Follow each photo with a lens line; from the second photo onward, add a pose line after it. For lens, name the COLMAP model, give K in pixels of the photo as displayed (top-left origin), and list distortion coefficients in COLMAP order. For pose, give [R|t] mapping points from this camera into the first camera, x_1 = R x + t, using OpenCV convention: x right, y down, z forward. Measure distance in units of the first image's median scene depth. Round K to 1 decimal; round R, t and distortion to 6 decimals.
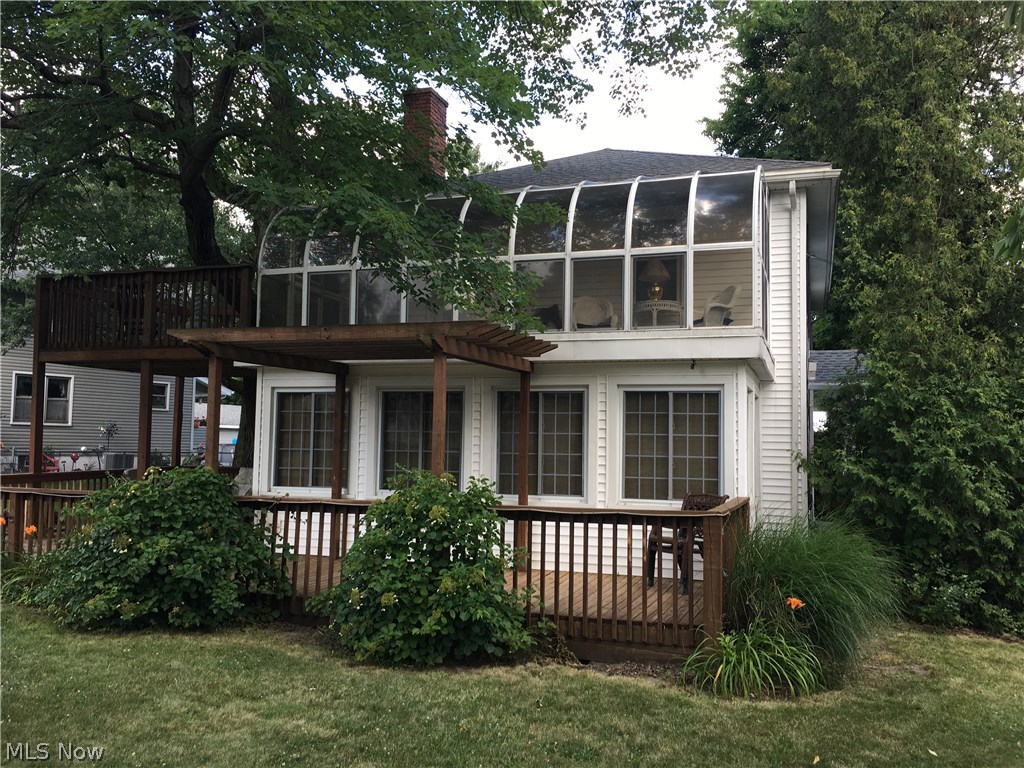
lens RADIAL K [[875.8, 0, 513.9], [0, 875.8, 388.7], [0, 0, 1]] dist [0.048567, -0.052104]
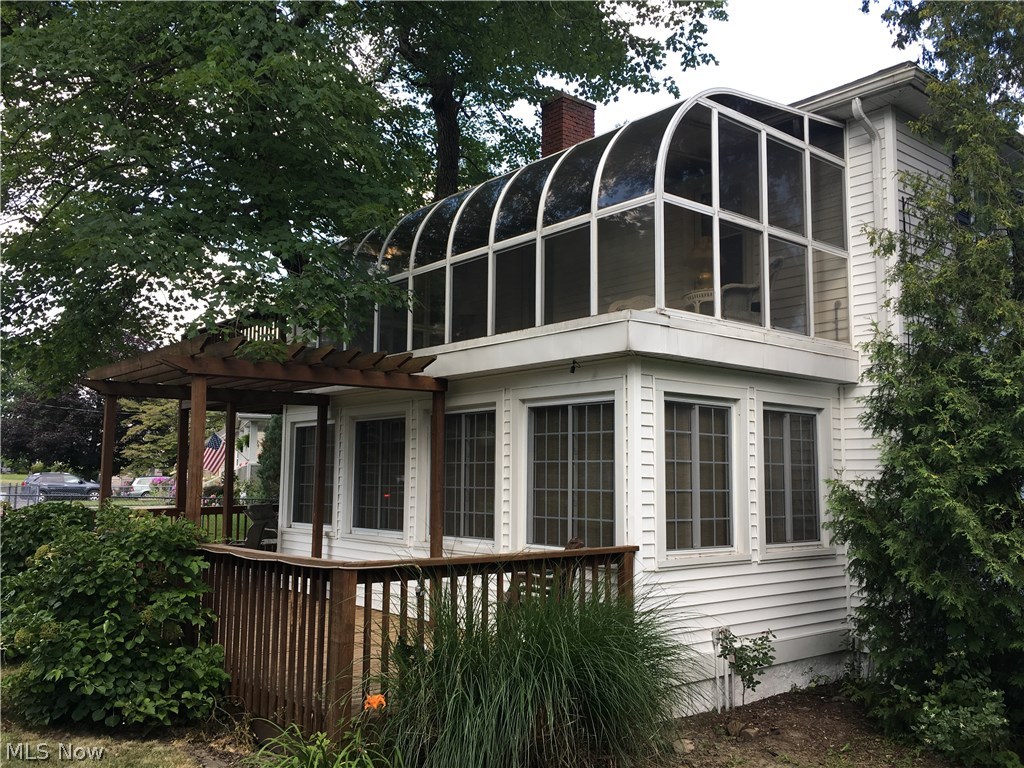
lens RADIAL K [[875.8, 0, 512.5], [0, 875.8, 379.5], [0, 0, 1]] dist [0.048567, -0.052104]
pose [[0.849532, -0.069747, -0.522906, 0.524743], [0.041717, 0.996999, -0.065208, 0.028618], [0.525885, 0.033582, 0.849893, 0.313435]]
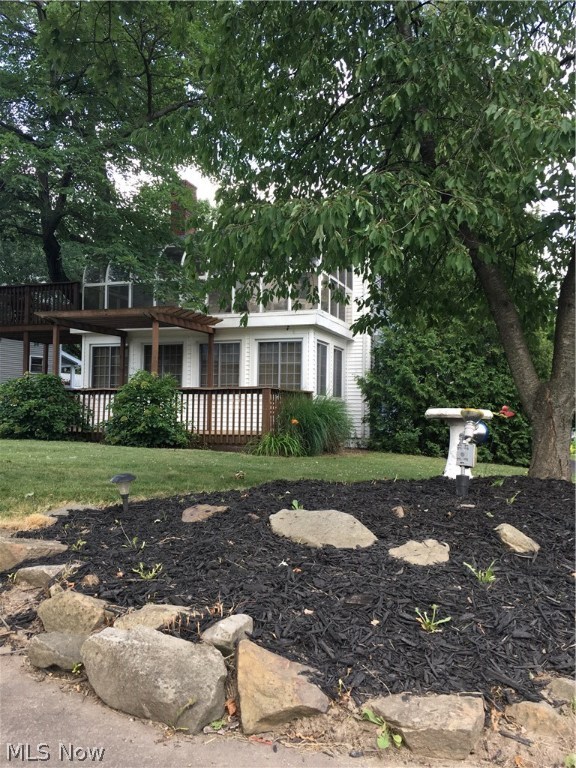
lens RADIAL K [[656.8, 0, 288.7], [0, 656.8, 381.8], [0, 0, 1]] dist [0.048567, -0.052104]
pose [[0.999668, -0.005869, -0.025082, 0.231962], [0.006204, 0.999892, 0.013306, 0.074571], [0.025001, -0.013457, 0.999597, -0.520485]]
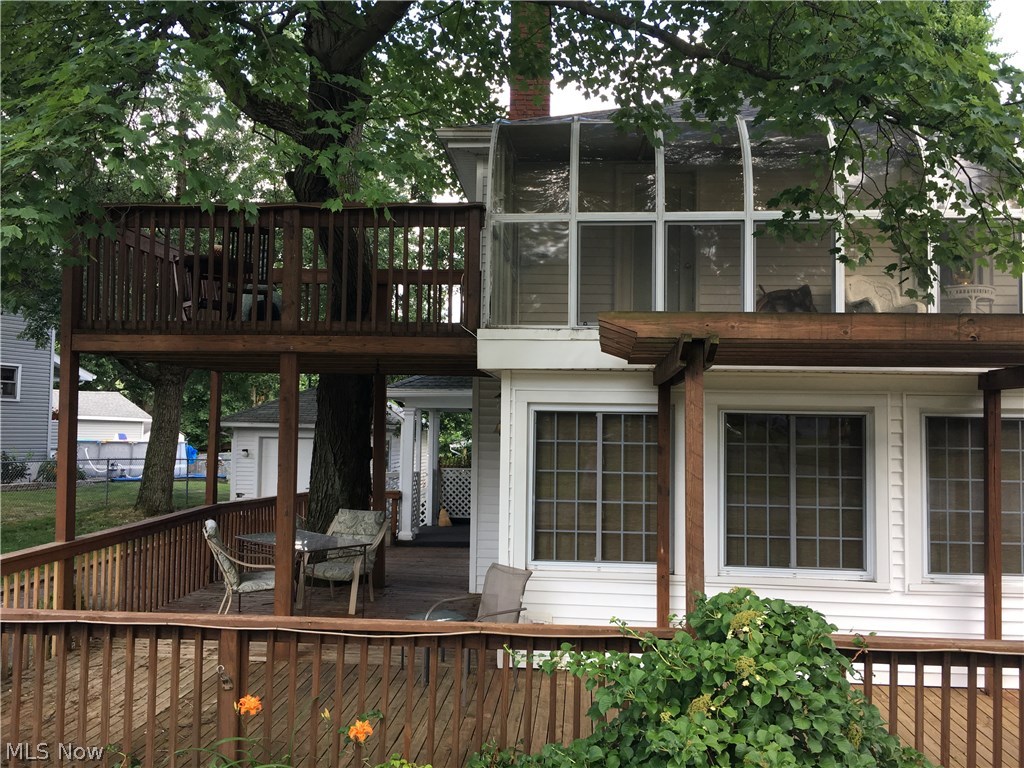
lens RADIAL K [[875.8, 0, 509.9], [0, 875.8, 380.9], [0, 0, 1]] dist [0.048567, -0.052104]
pose [[0.967986, 0.009172, 0.250838, -0.502458], [-0.013903, 0.999757, 0.017092, -0.030765], [-0.250620, -0.020032, 0.967878, 0.455792]]
